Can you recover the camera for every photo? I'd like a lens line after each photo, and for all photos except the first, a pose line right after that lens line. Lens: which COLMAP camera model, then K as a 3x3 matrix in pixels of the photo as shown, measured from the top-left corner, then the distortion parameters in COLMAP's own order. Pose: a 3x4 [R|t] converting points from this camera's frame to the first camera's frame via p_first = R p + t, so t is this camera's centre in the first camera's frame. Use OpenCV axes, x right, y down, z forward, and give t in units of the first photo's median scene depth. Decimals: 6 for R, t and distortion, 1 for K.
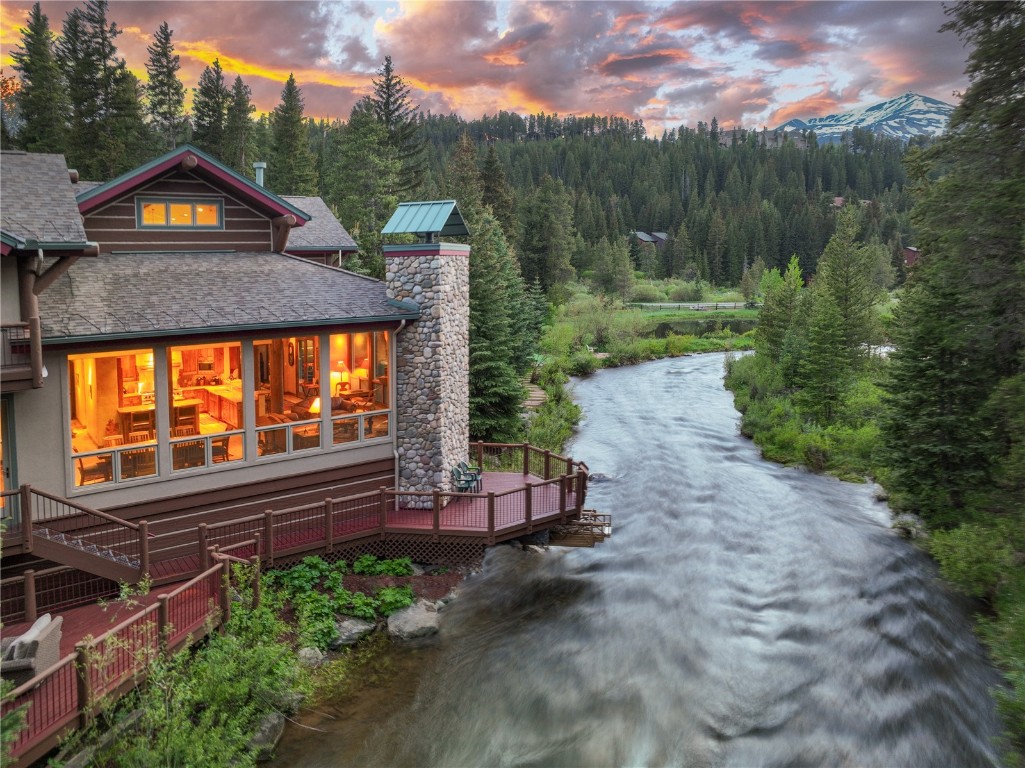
lens RADIAL K [[736.7, 0, 512.5], [0, 736.7, 384.0], [0, 0, 1]] dist [0.026296, -0.000362]
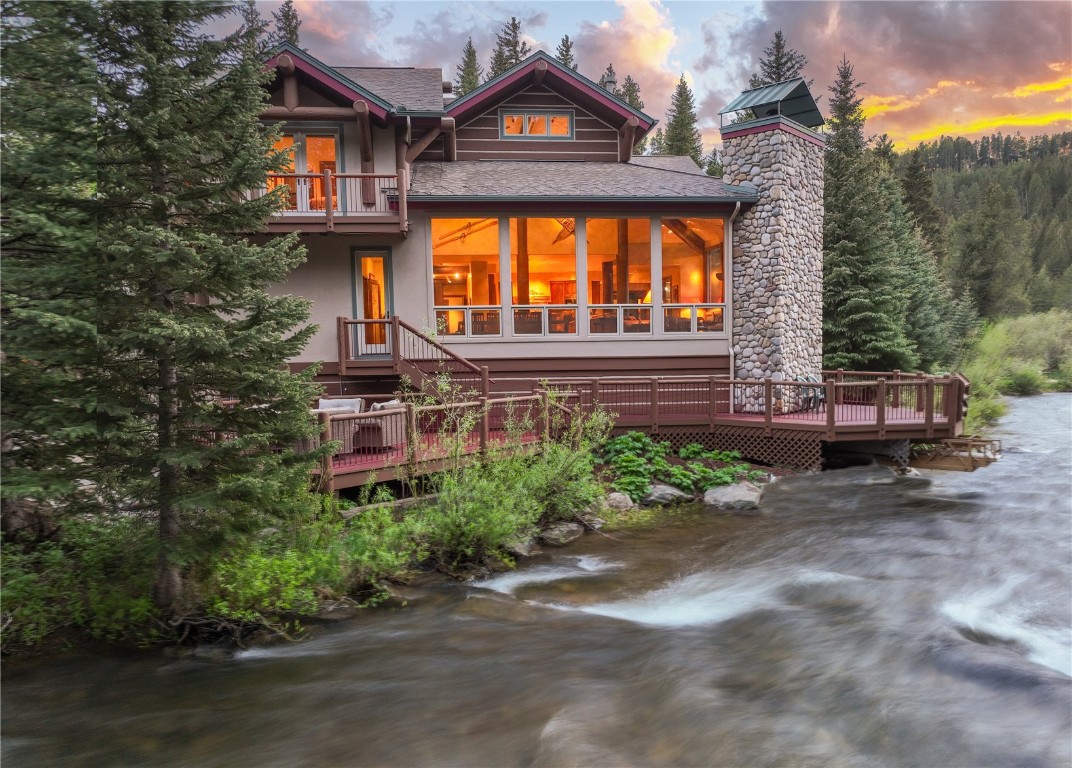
lens RADIAL K [[745.4, 0, 536.0], [0, 745.4, 384.0], [0, 0, 1]] dist [0.015818, -0.000583]
pose [[0.887876, 0.022265, -0.459543, 0.065890], [-0.025196, 0.999682, -0.000246, 0.148346], [0.459391, 0.011797, 0.888156, 0.020881]]
